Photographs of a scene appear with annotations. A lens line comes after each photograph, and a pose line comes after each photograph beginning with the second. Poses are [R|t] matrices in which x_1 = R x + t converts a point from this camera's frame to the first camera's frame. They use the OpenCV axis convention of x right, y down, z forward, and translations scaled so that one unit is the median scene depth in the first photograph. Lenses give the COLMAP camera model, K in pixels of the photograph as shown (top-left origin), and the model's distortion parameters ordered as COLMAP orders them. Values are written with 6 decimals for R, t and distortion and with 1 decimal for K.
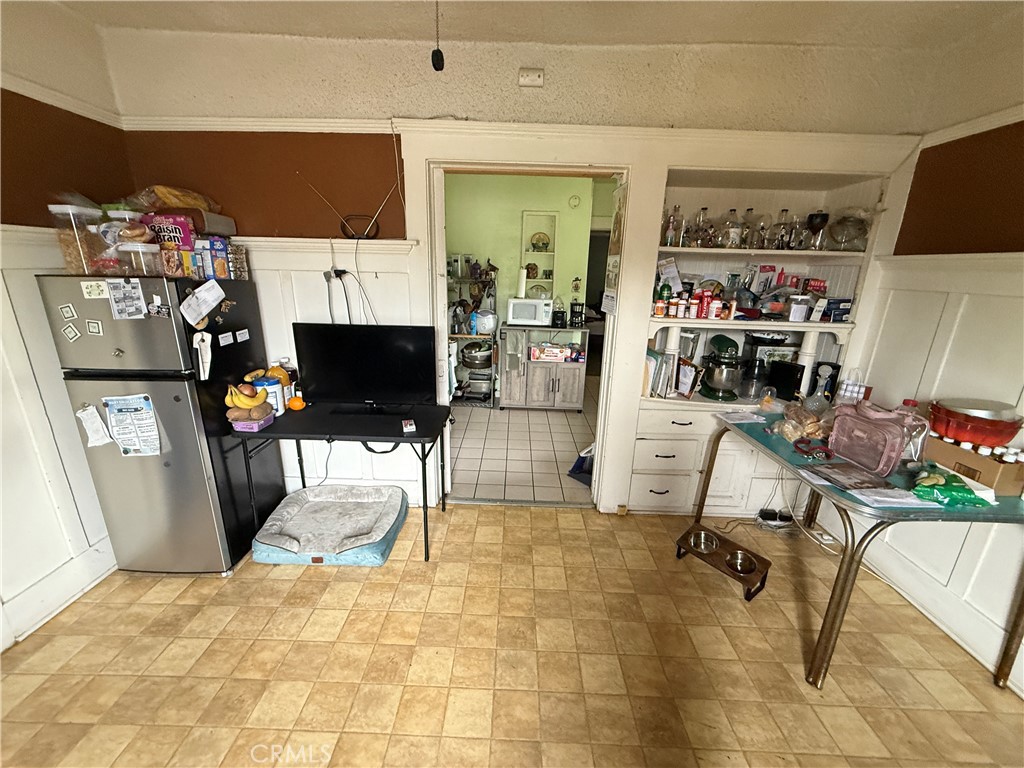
lens RADIAL K [[408.0, 0, 509.8], [0, 408.0, 385.2], [0, 0, 1]] dist [-0.001610, 0.000101]
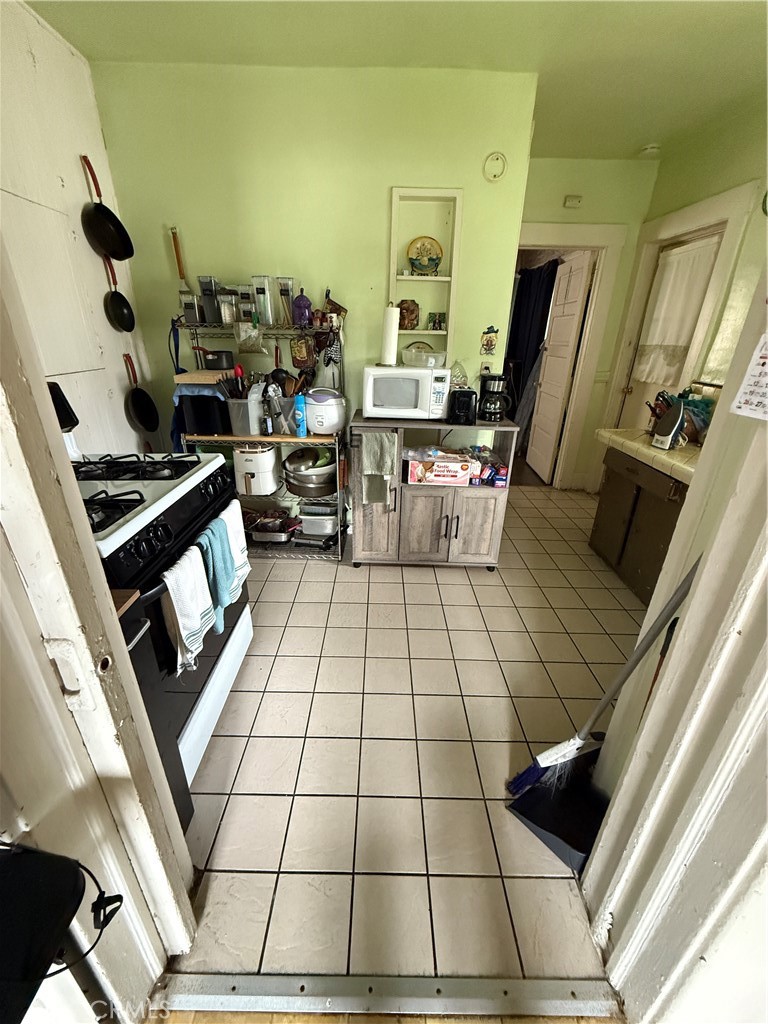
lens RADIAL K [[408.0, 0, 382.4], [0, 408.0, 510.5], [0, 0, 1]] dist [-0.001610, 0.000101]
pose [[0.999827, -0.010657, 0.015238, 0.009117], [0.008648, 0.991951, 0.126323, -0.093771], [-0.016462, -0.126170, 0.991872, 0.448694]]
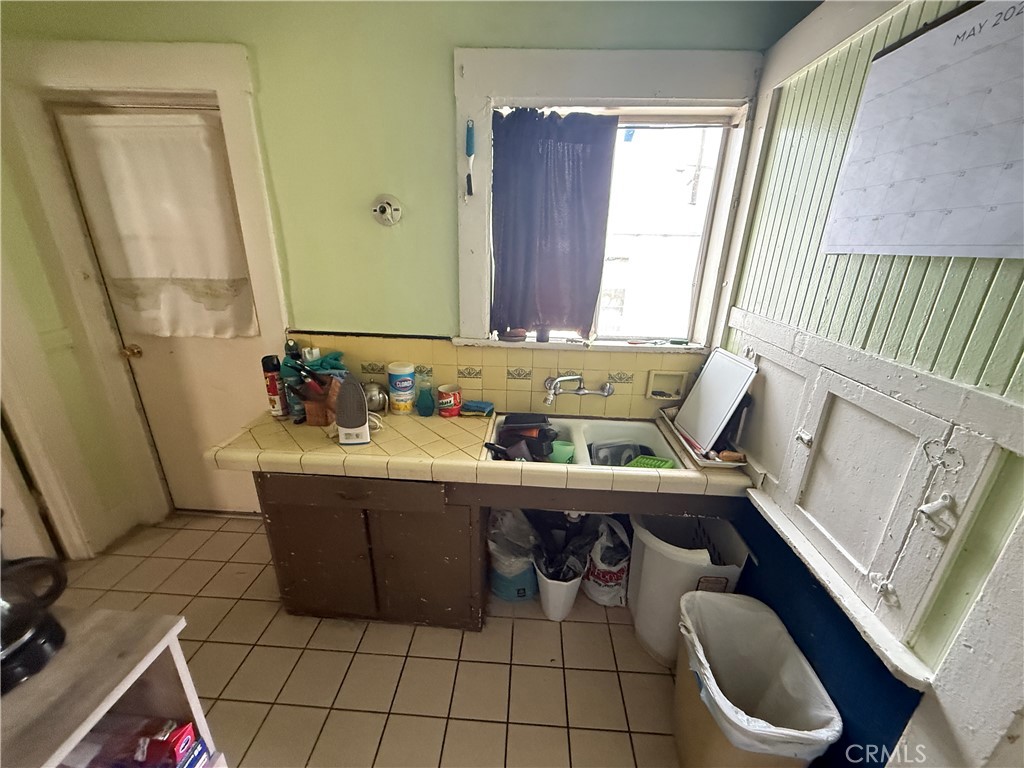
lens RADIAL K [[408.0, 0, 507.3], [0, 408.0, 385.8], [0, 0, 1]] dist [-0.001610, 0.000101]
pose [[0.040311, -0.364647, 0.930273, 0.076264], [0.259159, 0.902984, 0.342721, -0.233166], [-0.964993, 0.227273, 0.130902, 0.793250]]
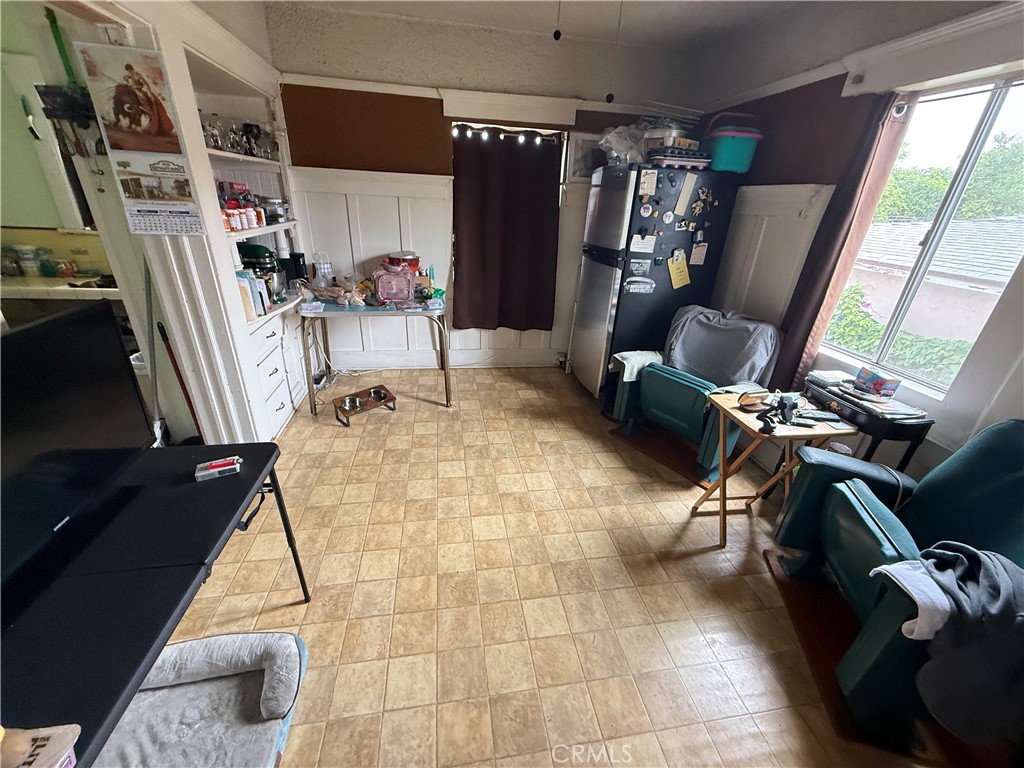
lens RADIAL K [[408.0, 0, 510.9], [0, 408.0, 387.0], [0, 0, 1]] dist [-0.001610, 0.000101]
pose [[-0.182344, -0.447127, 0.875687, -0.373703], [0.220177, 0.849432, 0.479569, -0.089369], [-0.958265, 0.280253, -0.056442, 0.286760]]
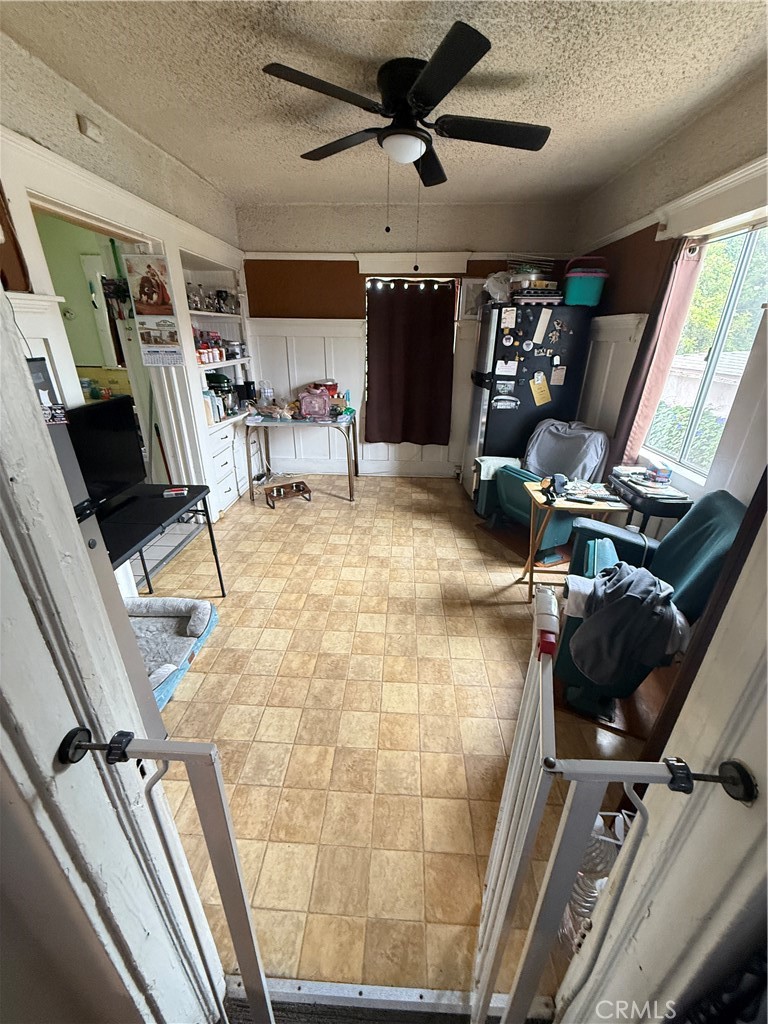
lens RADIAL K [[408.0, 0, 383.1], [0, 408.0, 512.2], [0, 0, 1]] dist [-0.001610, 0.000101]
pose [[0.028160, -0.427706, 0.903479, -0.564949], [0.265012, 0.874689, 0.405817, -0.065346], [-0.963834, 0.228005, 0.137979, 0.174553]]
